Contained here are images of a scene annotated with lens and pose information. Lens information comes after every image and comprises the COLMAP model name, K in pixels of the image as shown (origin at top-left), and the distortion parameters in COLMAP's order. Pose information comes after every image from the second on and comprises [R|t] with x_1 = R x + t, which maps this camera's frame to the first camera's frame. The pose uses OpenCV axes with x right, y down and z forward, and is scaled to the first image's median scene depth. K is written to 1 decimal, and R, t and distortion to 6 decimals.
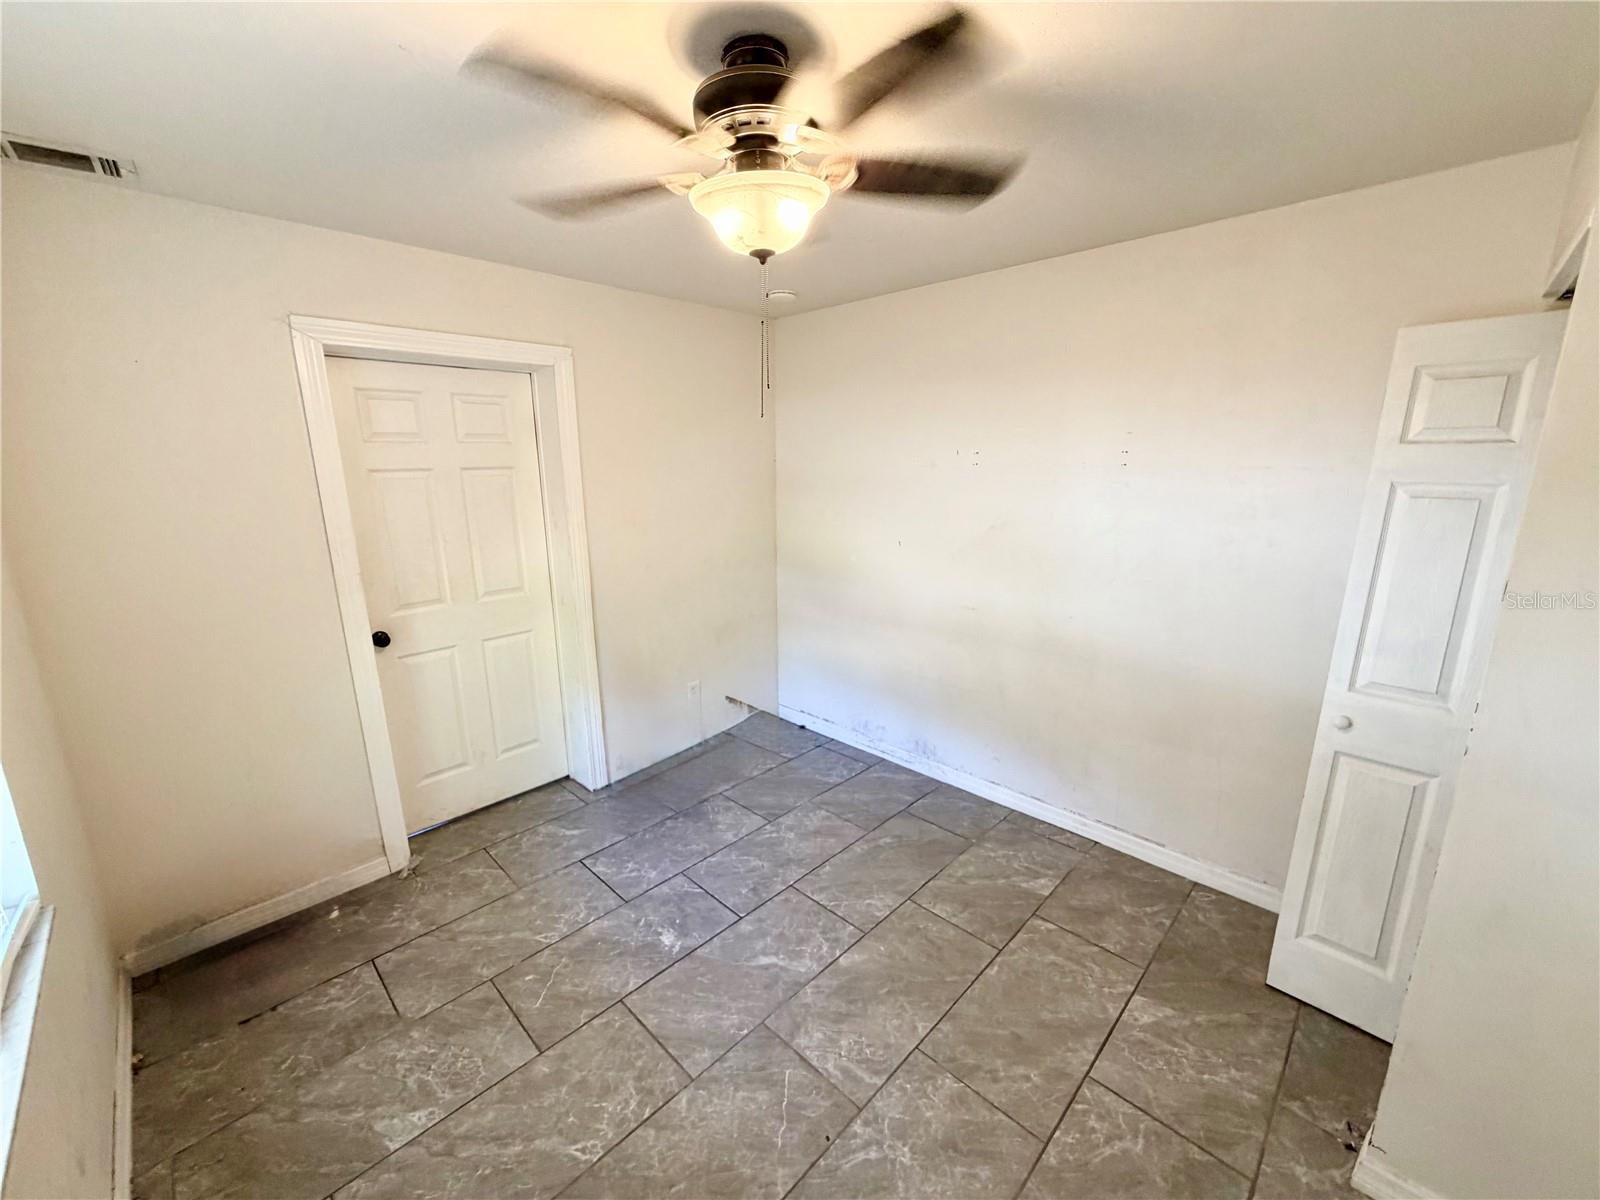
lens RADIAL K [[639.3, 0, 798.3], [0, 639.3, 595.8], [0, 0, 1]] dist [0.002839, -0.000915]
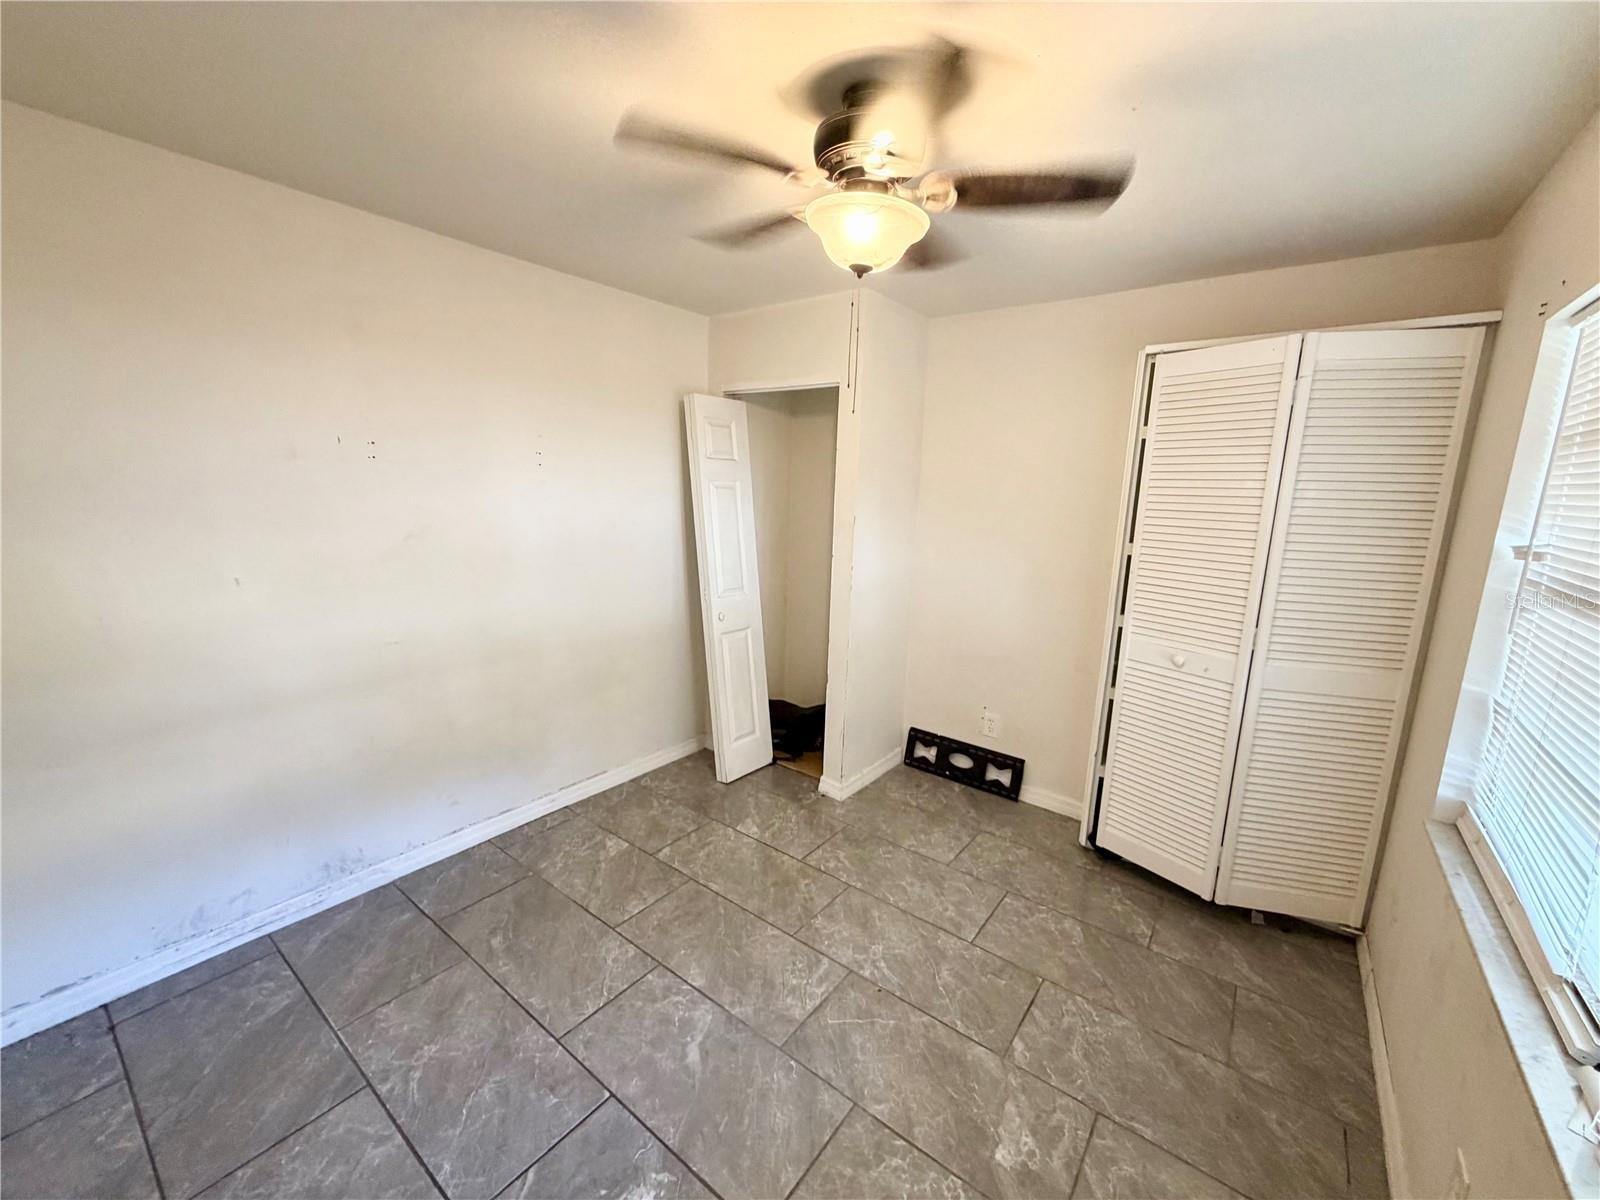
lens RADIAL K [[639.3, 0, 789.4], [0, 639.3, 599.4], [0, 0, 1]] dist [0.002839, -0.000915]
pose [[-0.114907, -0.175031, 0.977835, -0.831412], [0.180984, 0.964191, 0.193857, -0.145713], [-0.976750, 0.199248, -0.079114, 0.894003]]
